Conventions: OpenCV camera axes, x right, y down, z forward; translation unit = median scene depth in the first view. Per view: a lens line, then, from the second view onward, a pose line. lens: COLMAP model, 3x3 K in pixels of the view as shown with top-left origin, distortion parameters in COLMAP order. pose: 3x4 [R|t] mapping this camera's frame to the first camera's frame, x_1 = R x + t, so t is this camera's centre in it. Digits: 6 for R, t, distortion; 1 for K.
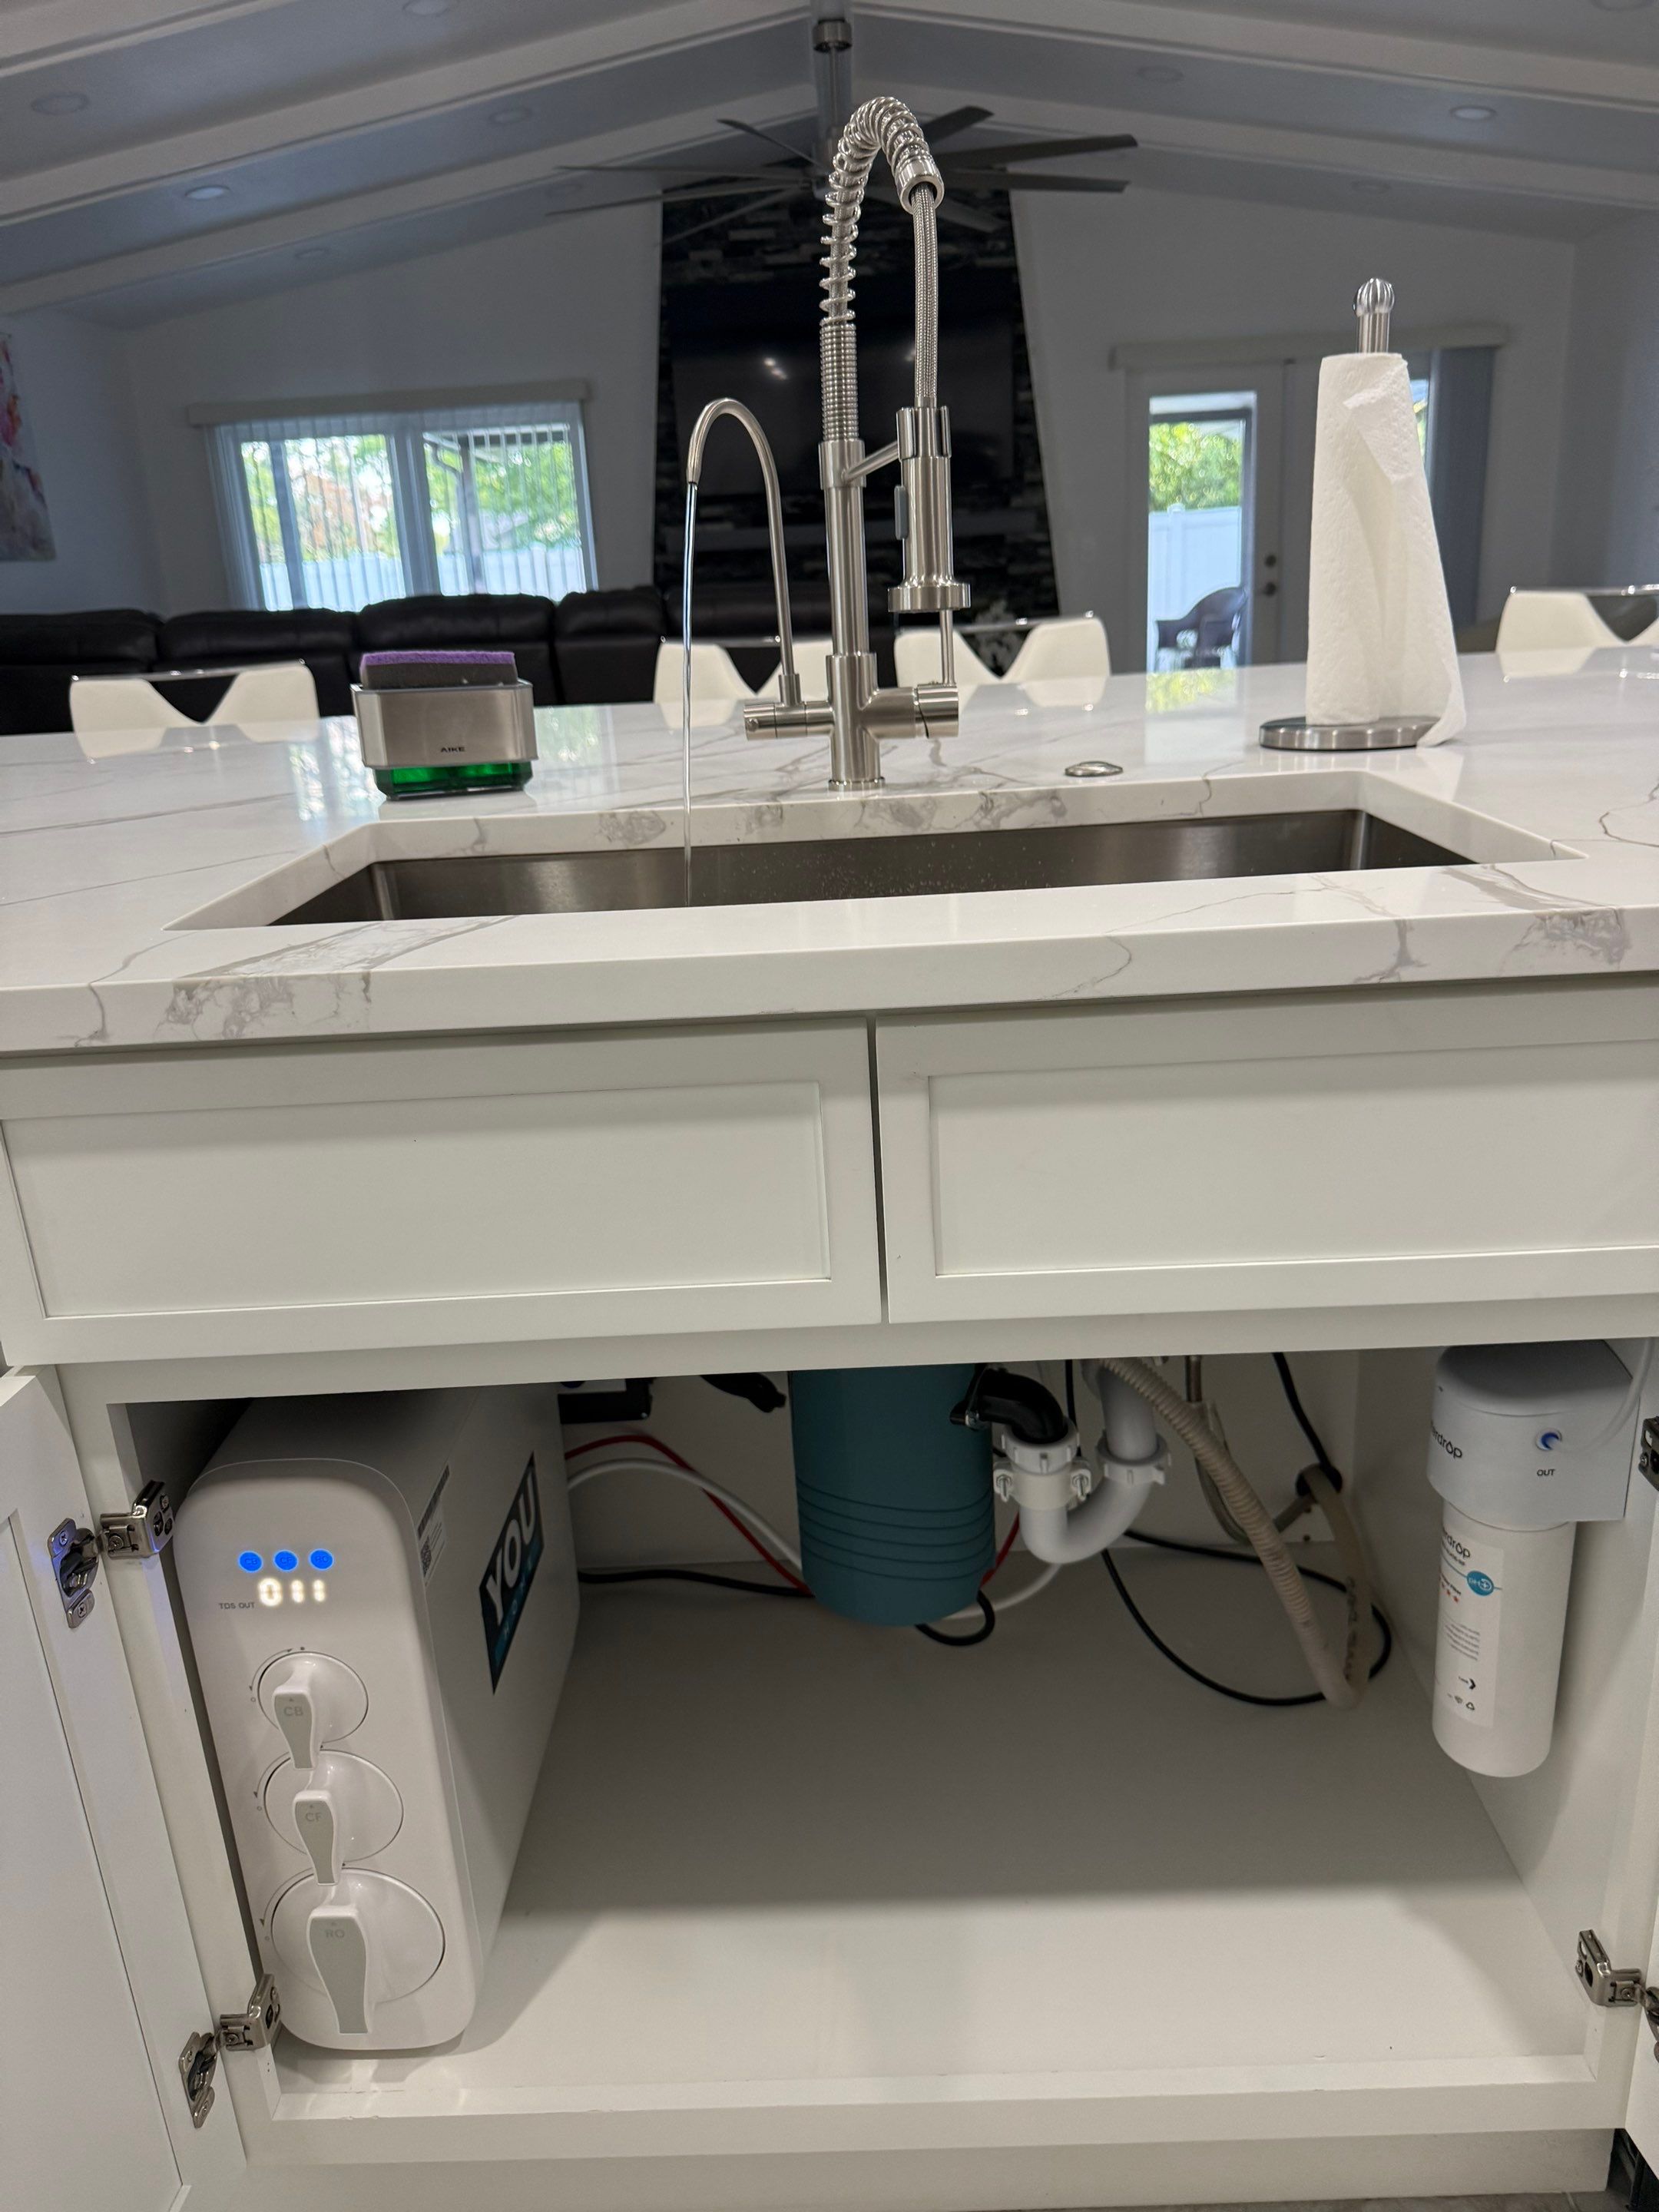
lens RADIAL K [[1585.4, 0, 824.2], [0, 1585.4, 1087.4], [0, 0, 1]] dist [0.030582, -0.028469]
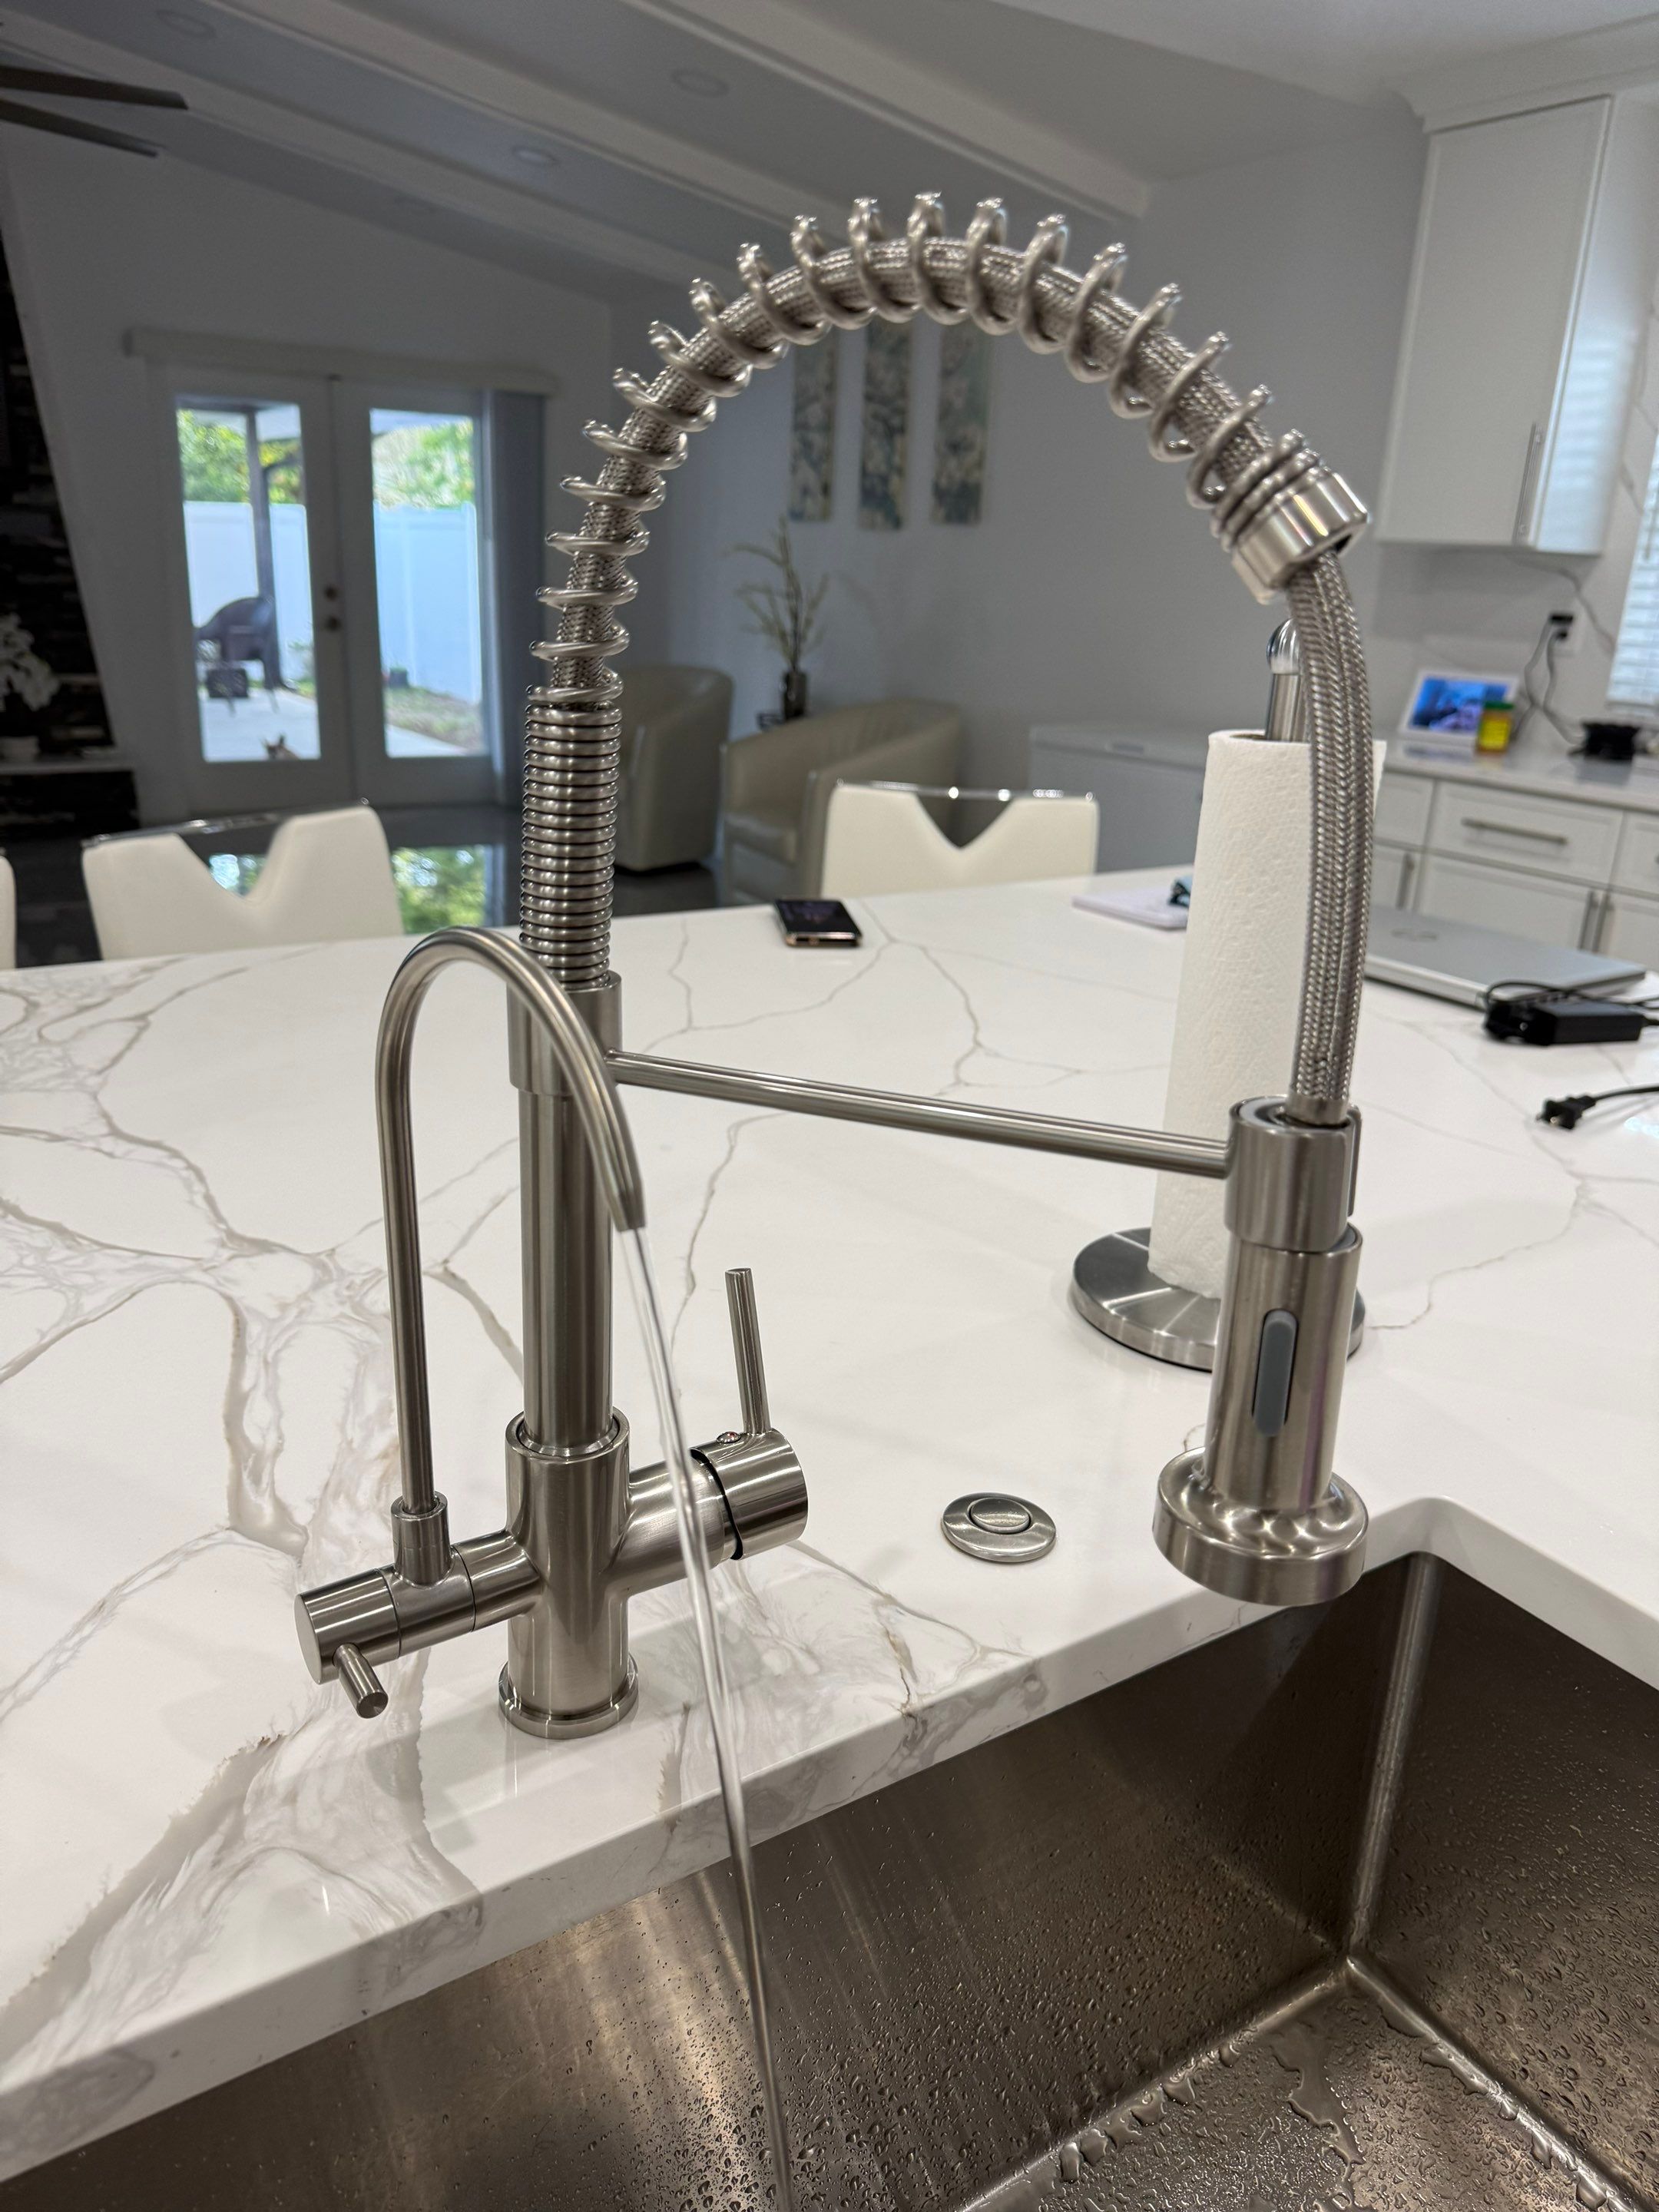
lens RADIAL K [[1585.4, 0, 818.6], [0, 1585.4, 1109.8], [0, 0, 1]] dist [0.030582, -0.028469]
pose [[0.829568, -0.102162, 0.548980, -0.022598], [0.091930, 0.994694, 0.046190, -0.055299], [-0.550786, 0.012150, 0.834558, 0.090929]]
